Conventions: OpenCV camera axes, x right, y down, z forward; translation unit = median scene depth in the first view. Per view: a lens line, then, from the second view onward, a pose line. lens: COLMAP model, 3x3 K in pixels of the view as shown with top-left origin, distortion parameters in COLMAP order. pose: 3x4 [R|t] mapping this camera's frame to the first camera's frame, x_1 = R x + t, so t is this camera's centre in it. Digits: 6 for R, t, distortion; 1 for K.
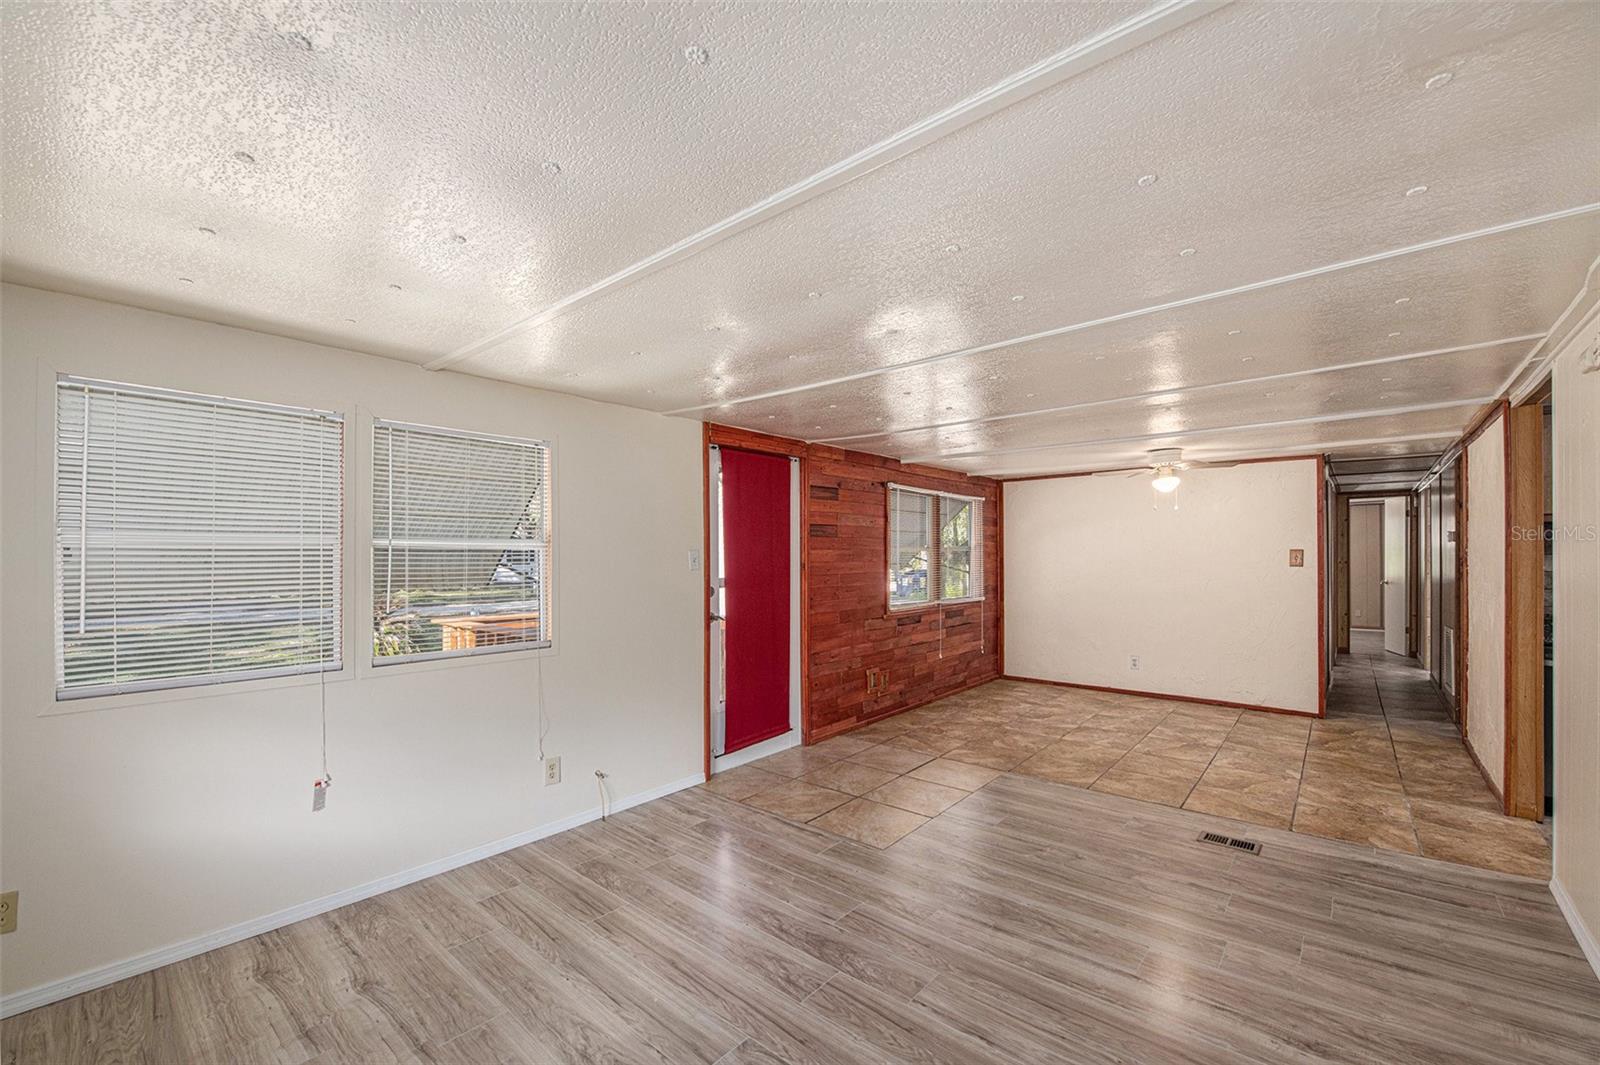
lens RADIAL K [[652.6, 0, 804.7], [0, 652.6, 556.3], [0, 0, 1]] dist [0.003492, 0.000156]
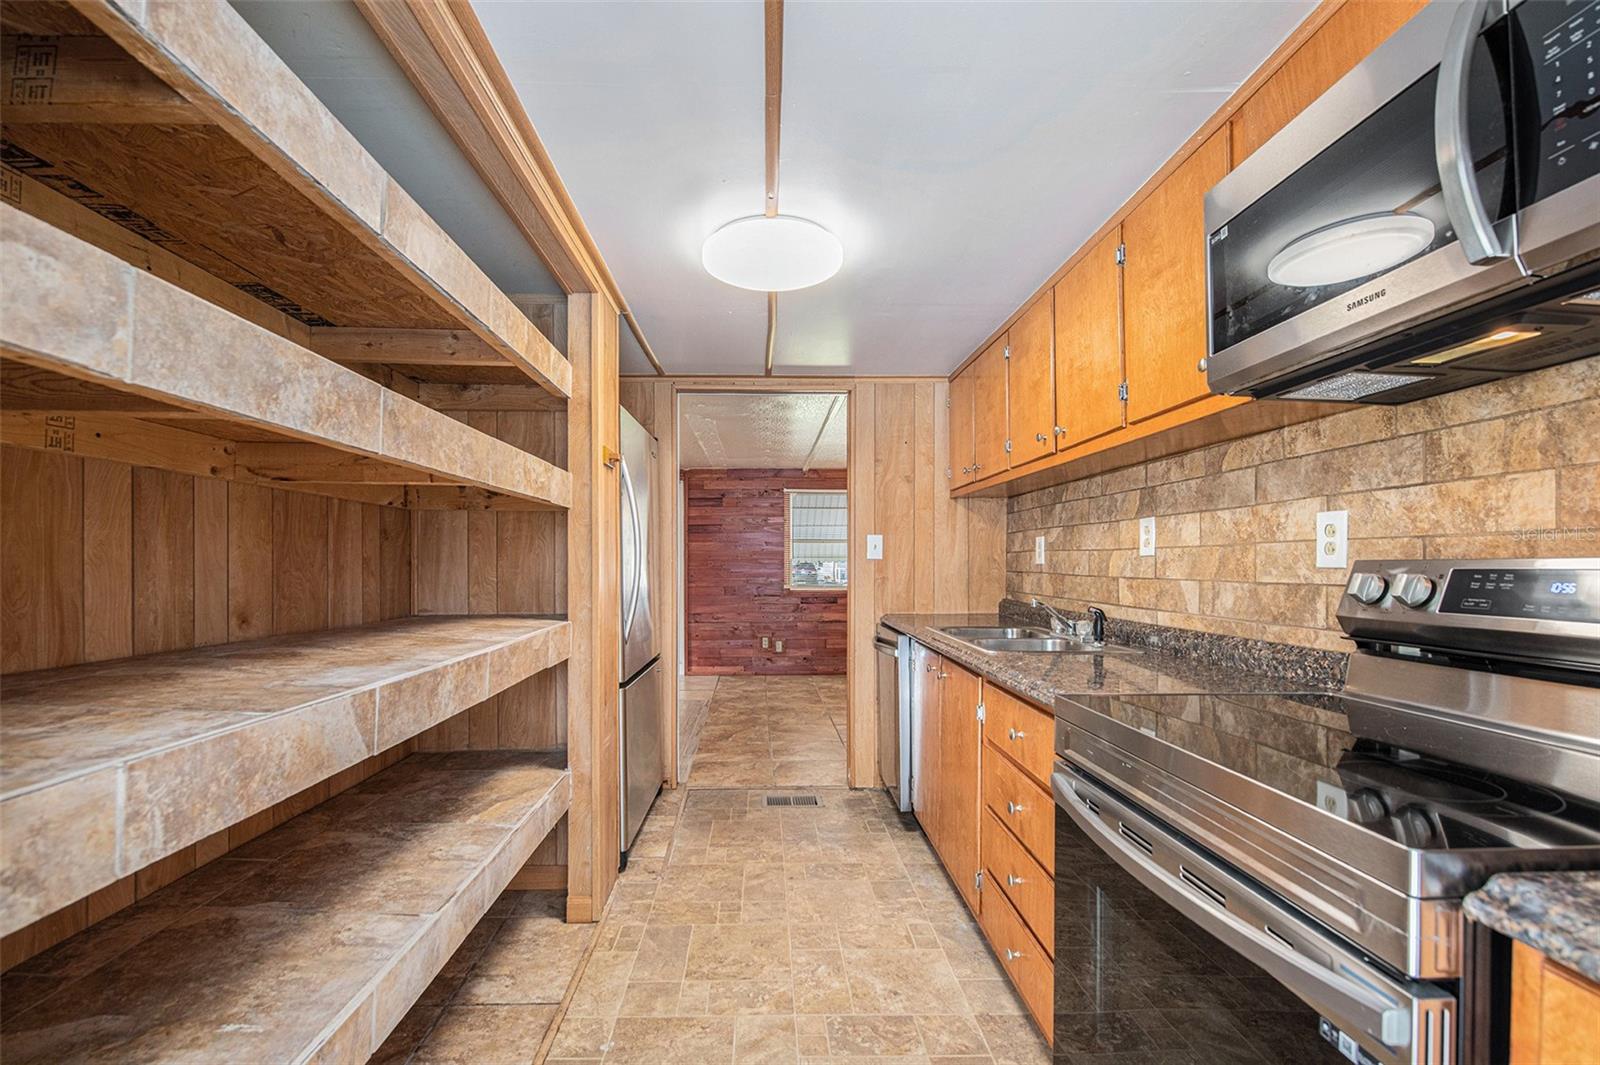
lens RADIAL K [[704.8, 0, 790.7], [0, 704.8, 559.1], [0, 0, 1]] dist [-0.000181, -0.000001]
pose [[0.659764, 0.001062, -0.751472, 1.282343], [-0.003429, 0.999993, -0.001597, 0.028398], [0.751465, 0.003630, 0.659763, 0.123348]]
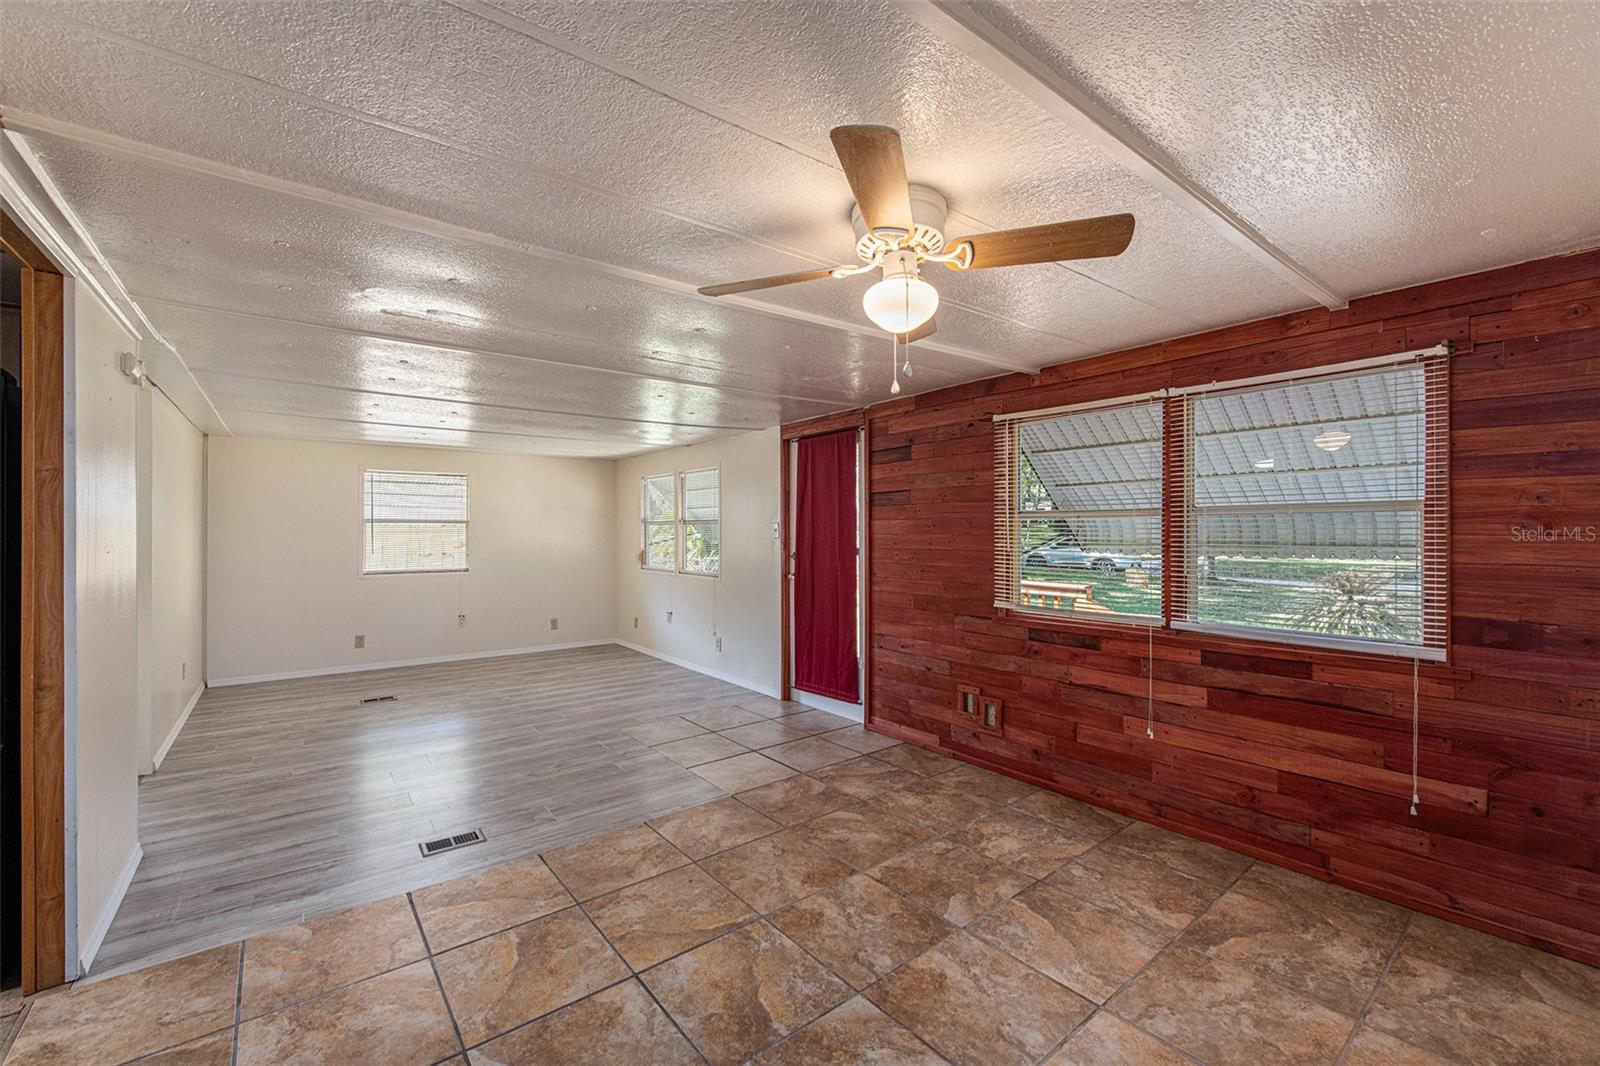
lens RADIAL K [[651.5, 0, 797.5], [0, 651.5, 528.7], [0, 0, 1]] dist [-0.023479, -0.000661]
pose [[-0.203129, -0.004402, -0.979142, 0.894211], [-0.002808, 0.999988, -0.003913, 0.005400], [0.979148, 0.001954, -0.203139, 1.034705]]
